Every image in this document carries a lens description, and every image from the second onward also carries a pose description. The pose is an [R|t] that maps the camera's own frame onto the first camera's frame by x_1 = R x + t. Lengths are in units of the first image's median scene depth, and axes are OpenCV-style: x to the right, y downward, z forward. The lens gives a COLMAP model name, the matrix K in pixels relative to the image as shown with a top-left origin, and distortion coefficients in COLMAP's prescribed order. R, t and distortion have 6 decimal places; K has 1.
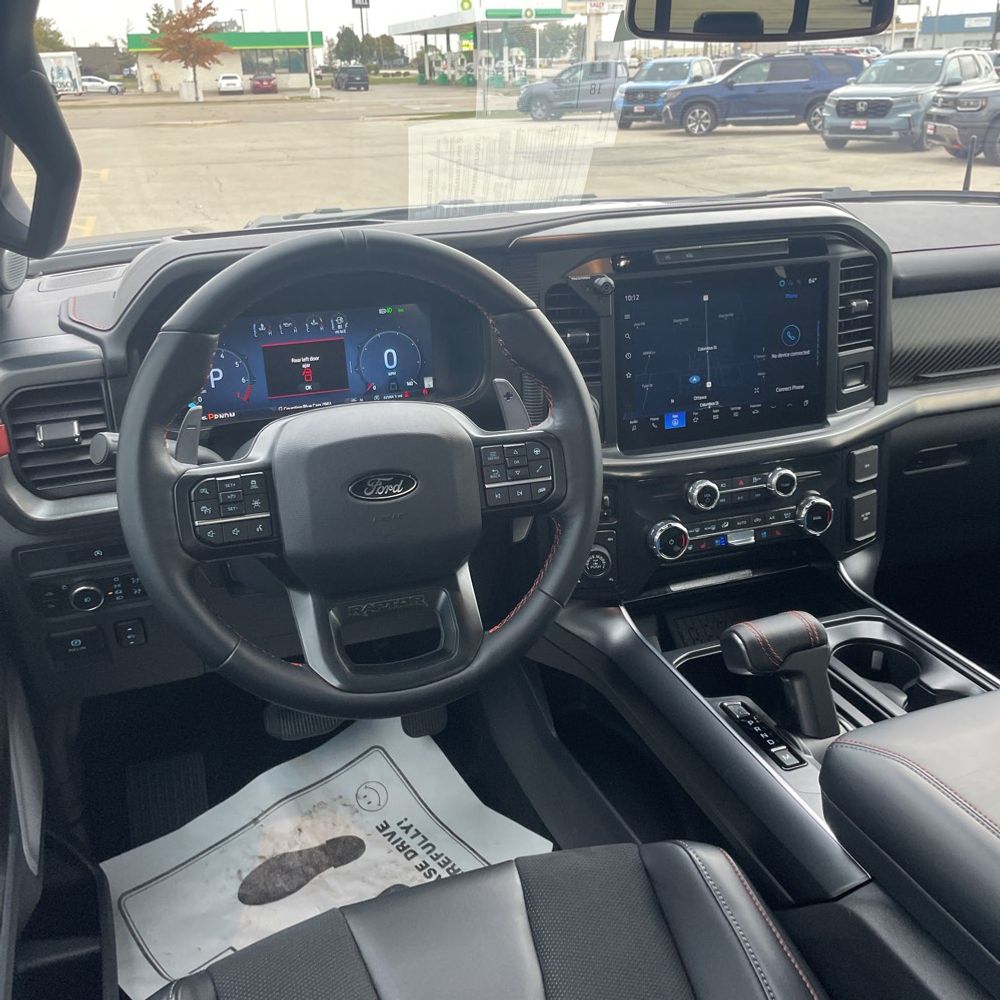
lens RADIAL K [[1009.8, 0, 501.0], [0, 1009.8, 472.4], [0, 0, 1]] dist [0.108273, -0.146526]
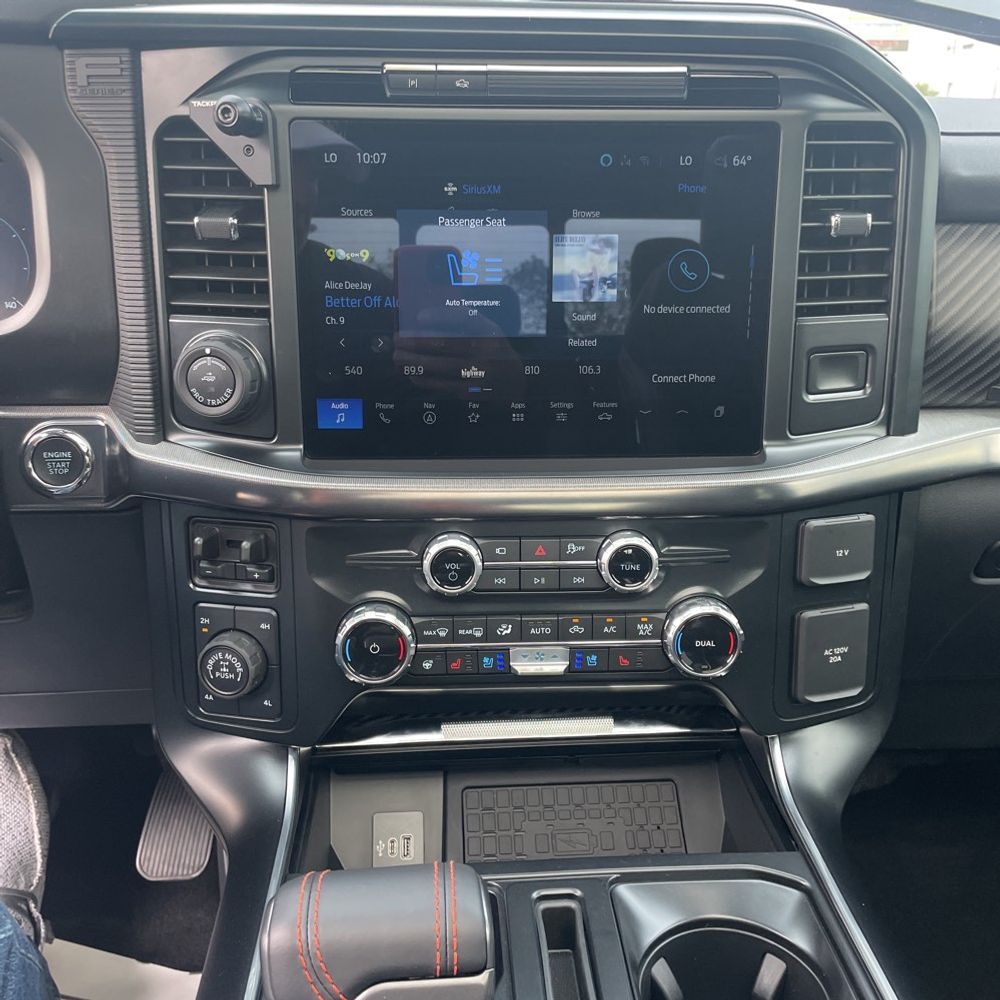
lens RADIAL K [[1009.8, 0, 501.0], [0, 1009.8, 472.4], [0, 0, 1]] dist [0.108273, -0.146526]
pose [[0.959861, 0.112569, -0.256897, 0.330136], [-0.122557, 0.992191, -0.023151, -0.013729], [0.252284, 0.053707, 0.966162, 0.494183]]
